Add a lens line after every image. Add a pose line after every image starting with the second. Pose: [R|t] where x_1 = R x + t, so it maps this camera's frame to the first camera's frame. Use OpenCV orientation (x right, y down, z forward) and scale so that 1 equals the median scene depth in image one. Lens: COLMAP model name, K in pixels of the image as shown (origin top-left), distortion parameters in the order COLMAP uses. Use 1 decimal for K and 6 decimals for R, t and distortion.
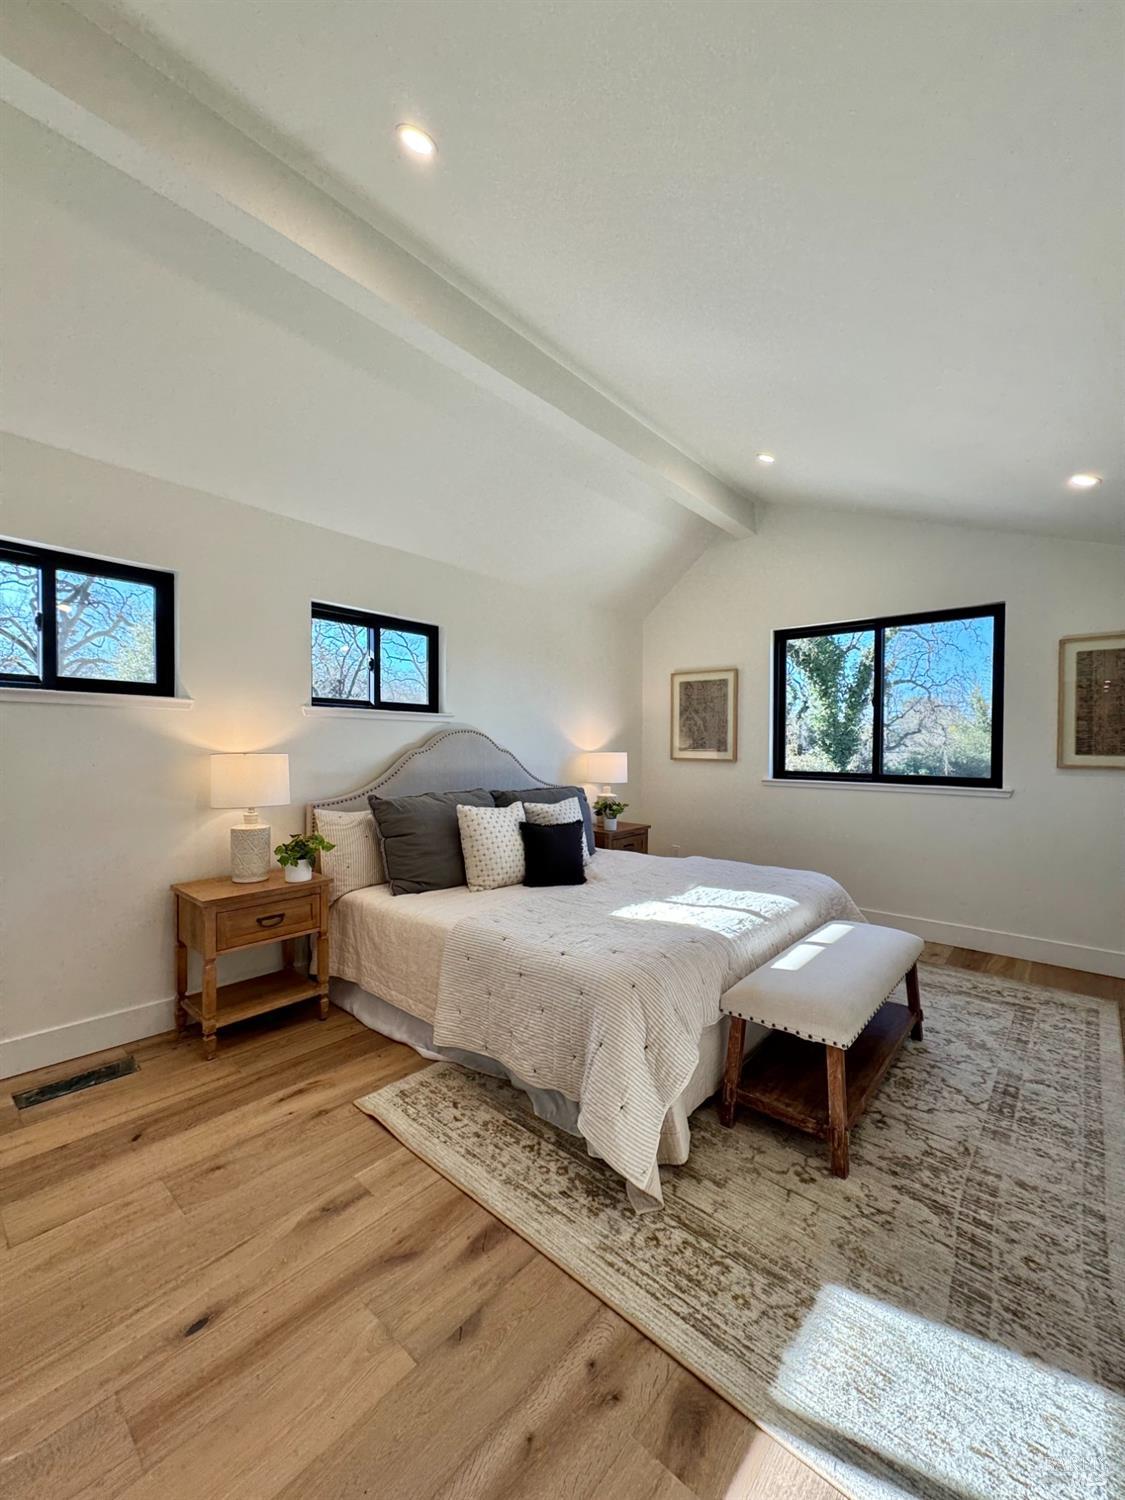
lens RADIAL K [[595.3, 0, 560.9], [0, 595.3, 752.2], [0, 0, 1]] dist [-0.003744, 0.001384]
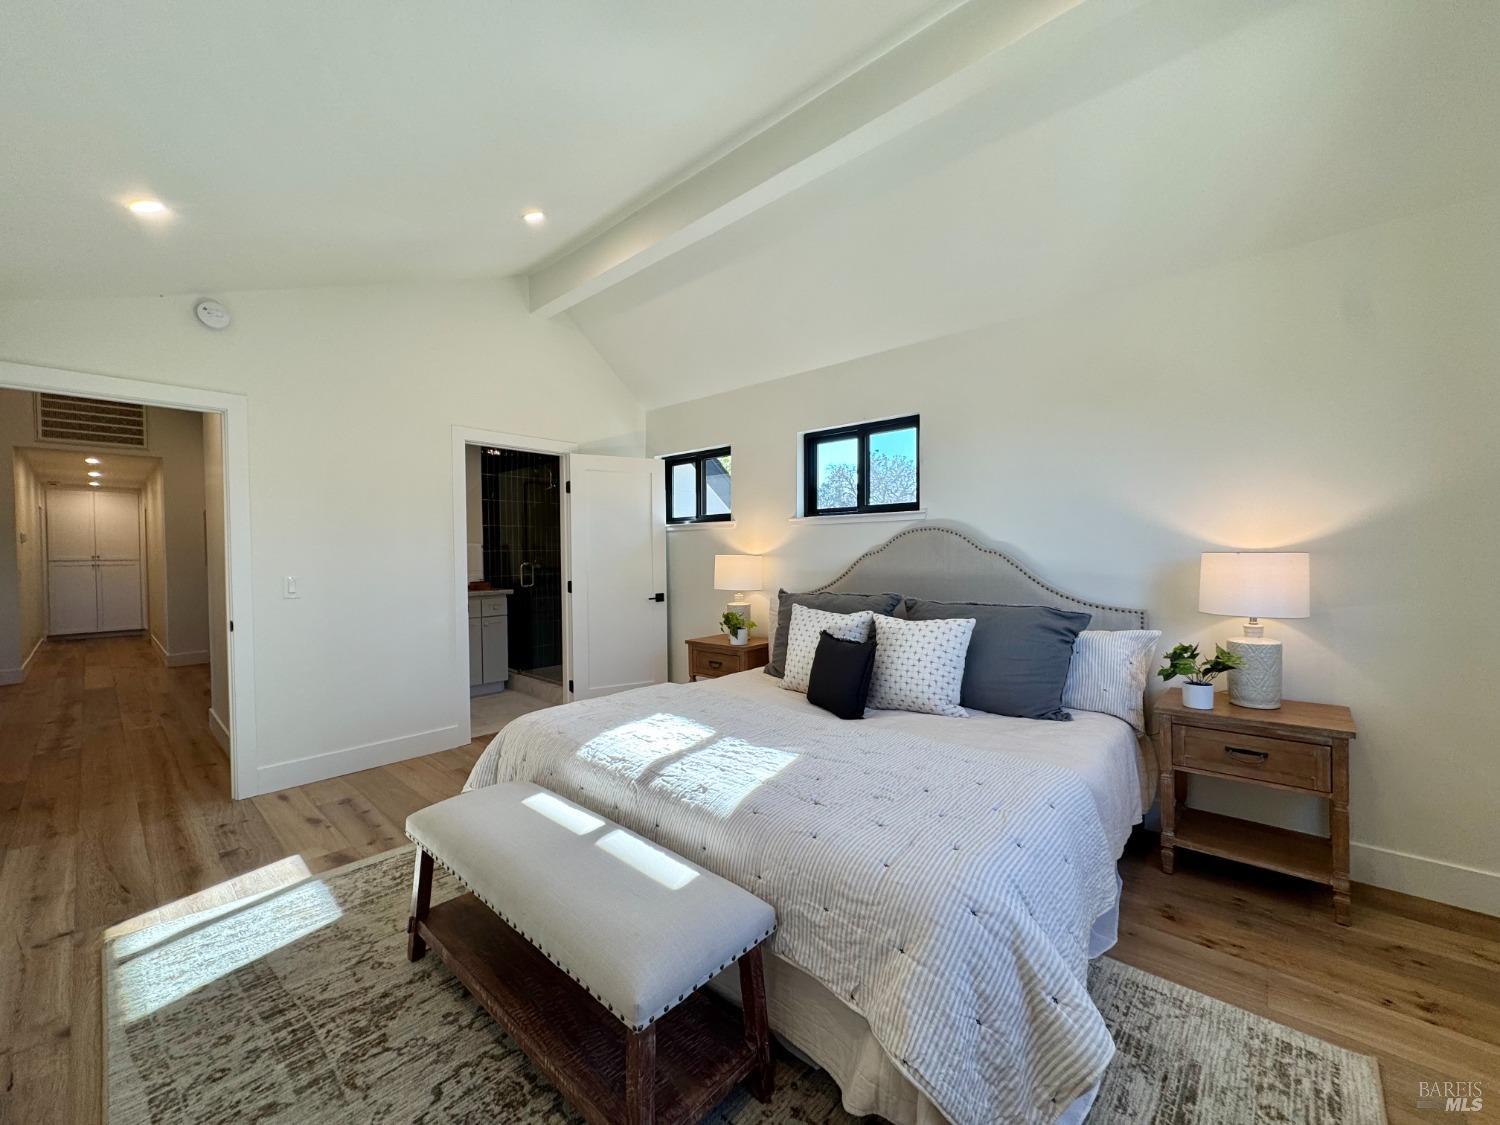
lens RADIAL K [[595.3, 0, 745.9], [0, 595.3, 570.6], [0, 0, 1]] dist [-0.003744, 0.001384]
pose [[-0.011397, 0.023103, -0.999668, 1.109391], [-0.000426, 0.999733, 0.023110, 0.007410], [0.999935, 0.000689, -0.011384, 1.184096]]
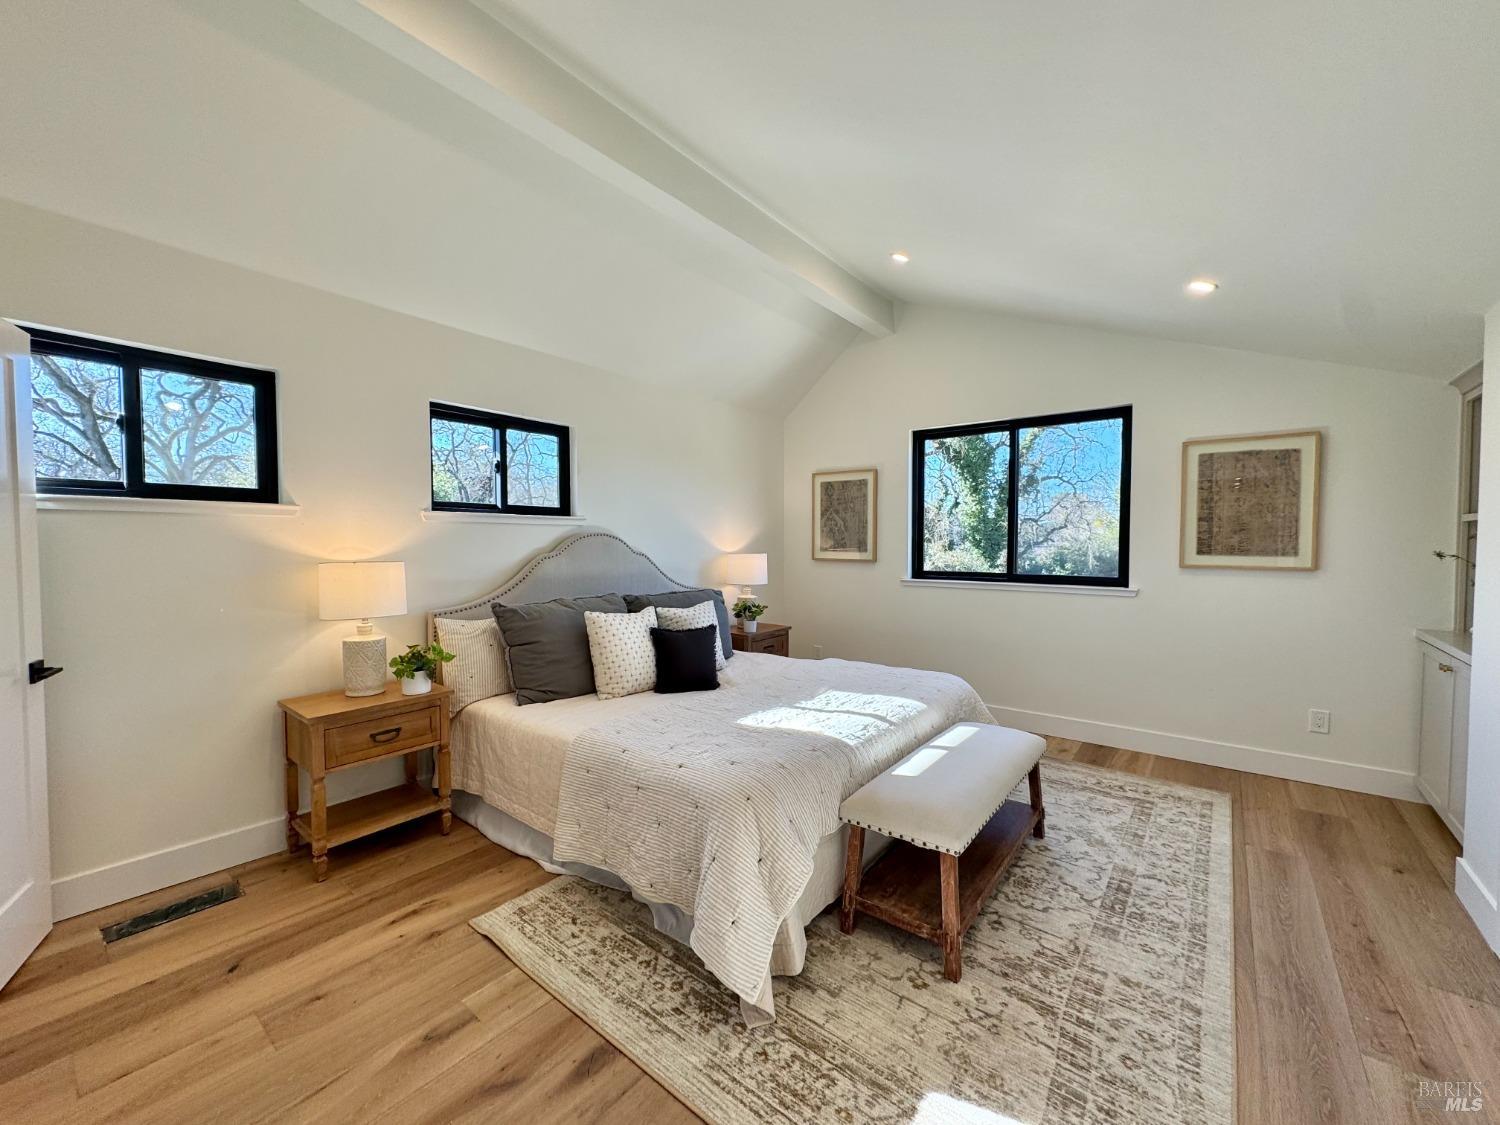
lens RADIAL K [[595.3, 0, 746.8], [0, 595.3, 562.1], [0, 0, 1]] dist [-0.003744, 0.001384]
pose [[0.998815, -0.008524, 0.047913, 0.057742], [0.007430, 0.999708, 0.022972, -0.017327], [-0.048094, -0.022589, 0.998587, 0.017239]]
